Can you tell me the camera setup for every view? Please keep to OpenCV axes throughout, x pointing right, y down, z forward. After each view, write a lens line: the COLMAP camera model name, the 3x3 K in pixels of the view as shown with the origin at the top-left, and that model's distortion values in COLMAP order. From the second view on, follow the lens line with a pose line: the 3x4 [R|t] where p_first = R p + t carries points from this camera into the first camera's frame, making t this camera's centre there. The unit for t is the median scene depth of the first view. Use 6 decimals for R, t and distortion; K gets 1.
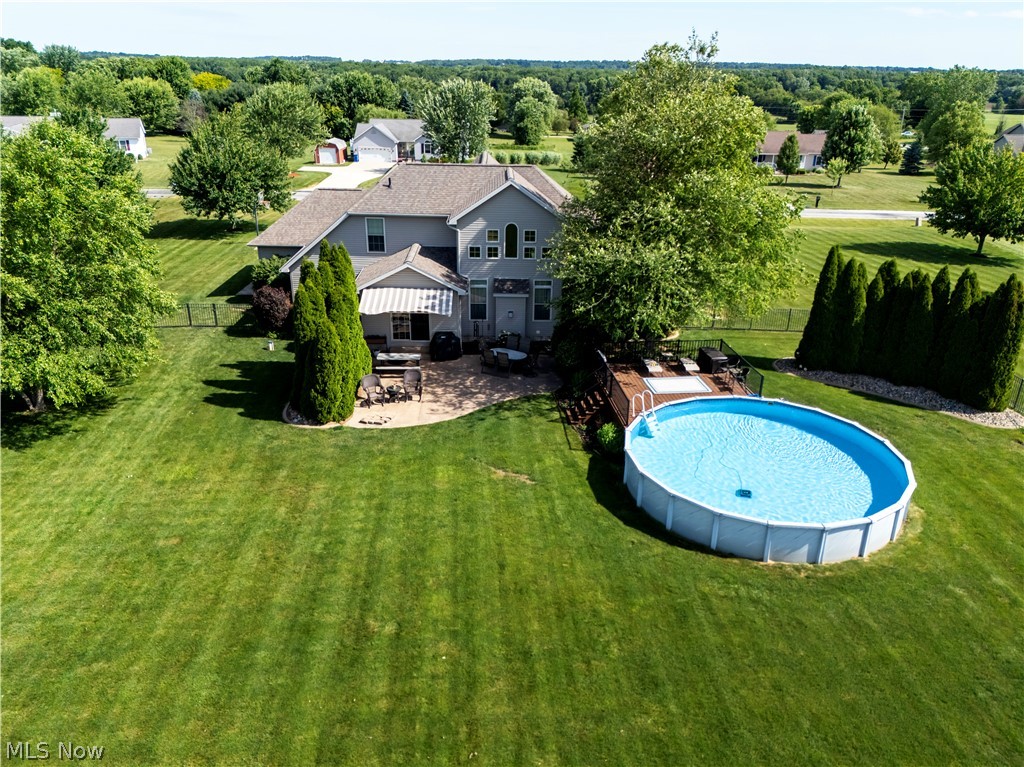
lens RADIAL K [[745.4, 0, 512.0], [0, 745.4, 383.5], [0, 0, 1]] dist [0.073224, -0.075167]
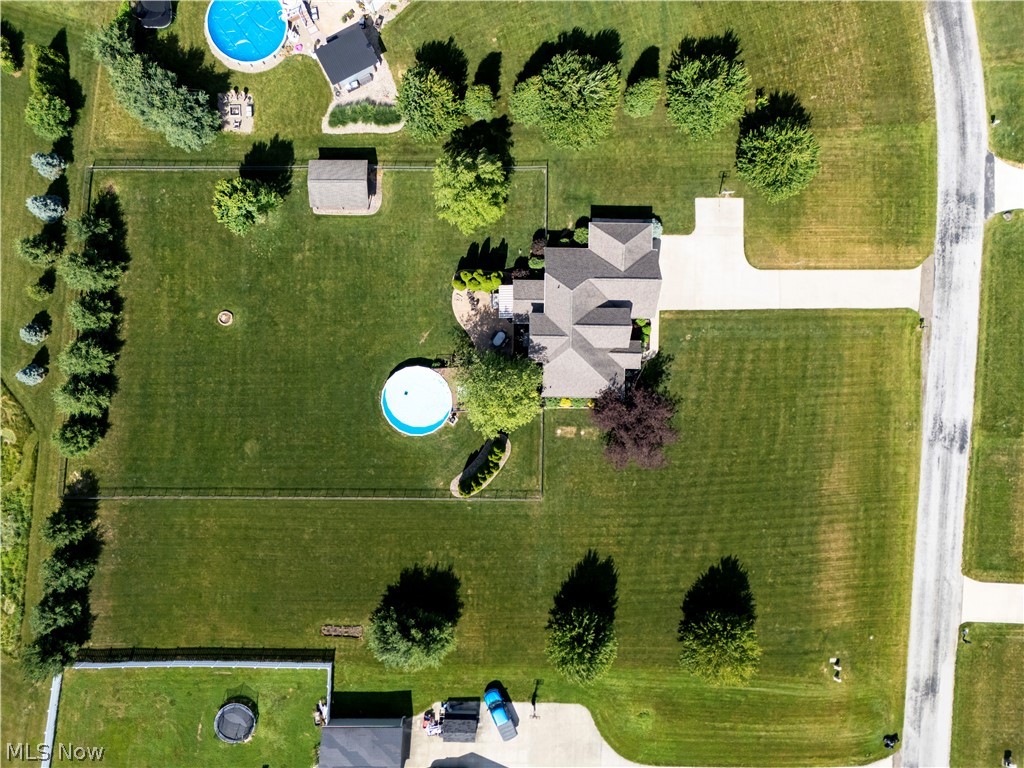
lens RADIAL K [[745.4, 0, 512.0], [0, 745.4, 384.0], [0, 0, 1]] dist [0.073224, -0.075167]
pose [[-0.032134, 0.999225, -0.022748, 0.266443], [-0.414965, 0.007368, 0.909808, -3.065162], [0.909270, 0.038675, 0.414406, -0.141769]]
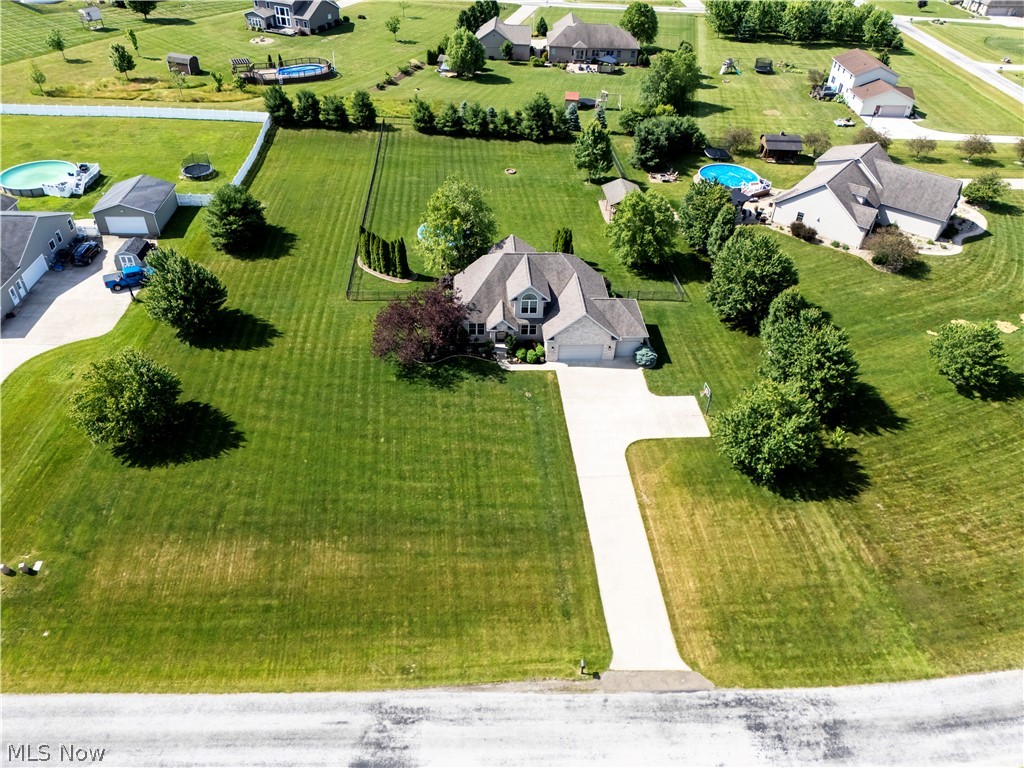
lens RADIAL K [[745.4, 0, 512.0], [0, 745.4, 384.0], [0, 0, 1]] dist [0.073224, -0.075167]
pose [[-0.997877, -0.017304, -0.062784, 0.187866], [-0.063125, 0.494051, 0.867138, -2.750213], [0.016014, 0.869260, -0.494095, 3.327604]]
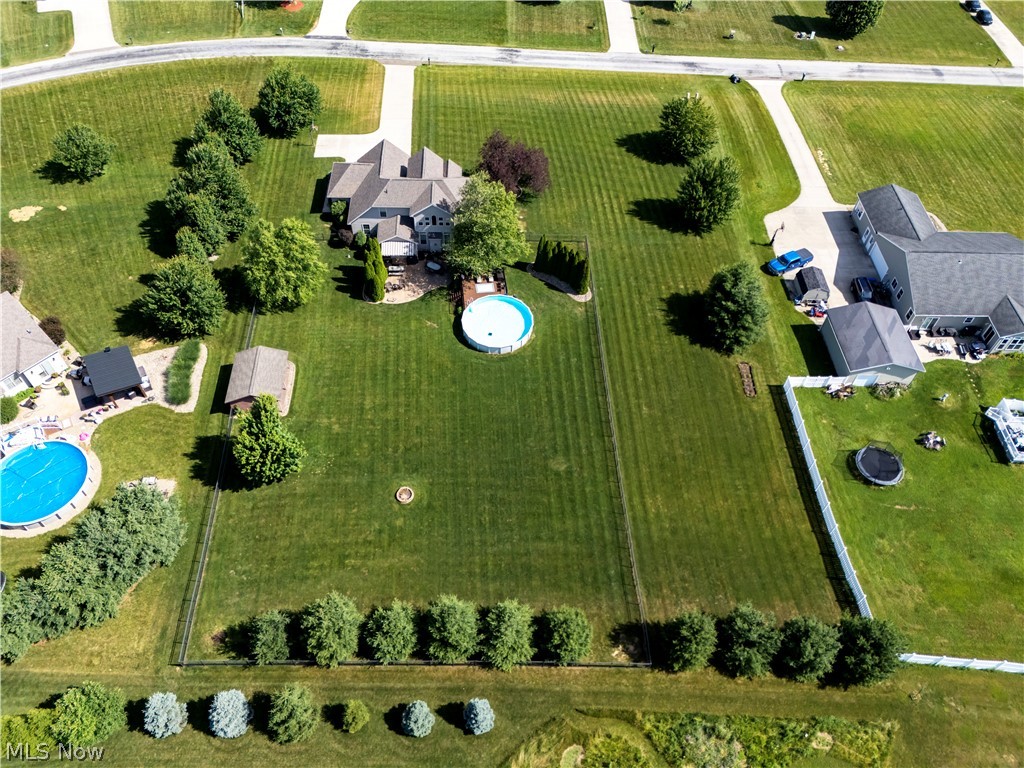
lens RADIAL K [[745.4, 0, 512.0], [0, 745.4, 384.0], [0, 0, 1]] dist [0.073224, -0.075167]
pose [[0.999735, -0.002815, 0.022840, 0.268242], [-0.008684, 0.872974, 0.487689, -1.230600], [-0.021312, -0.487758, 0.872719, -2.050917]]
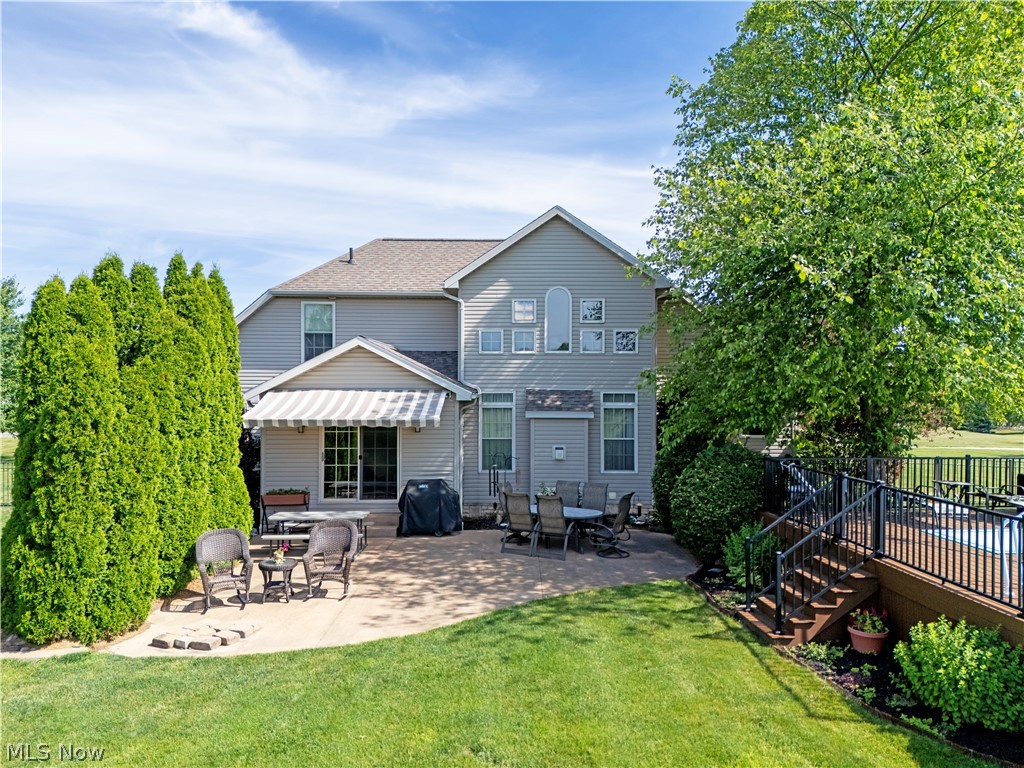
lens RADIAL K [[745.4, 0, 512.0], [0, 745.4, 384.0], [0, 0, 1]] dist [0.073224, -0.075167]
pose [[0.999562, -0.012336, -0.026888, -0.025072], [0.000928, 0.921530, -0.388305, 0.077150], [0.029568, 0.388110, 0.921138, 0.633344]]
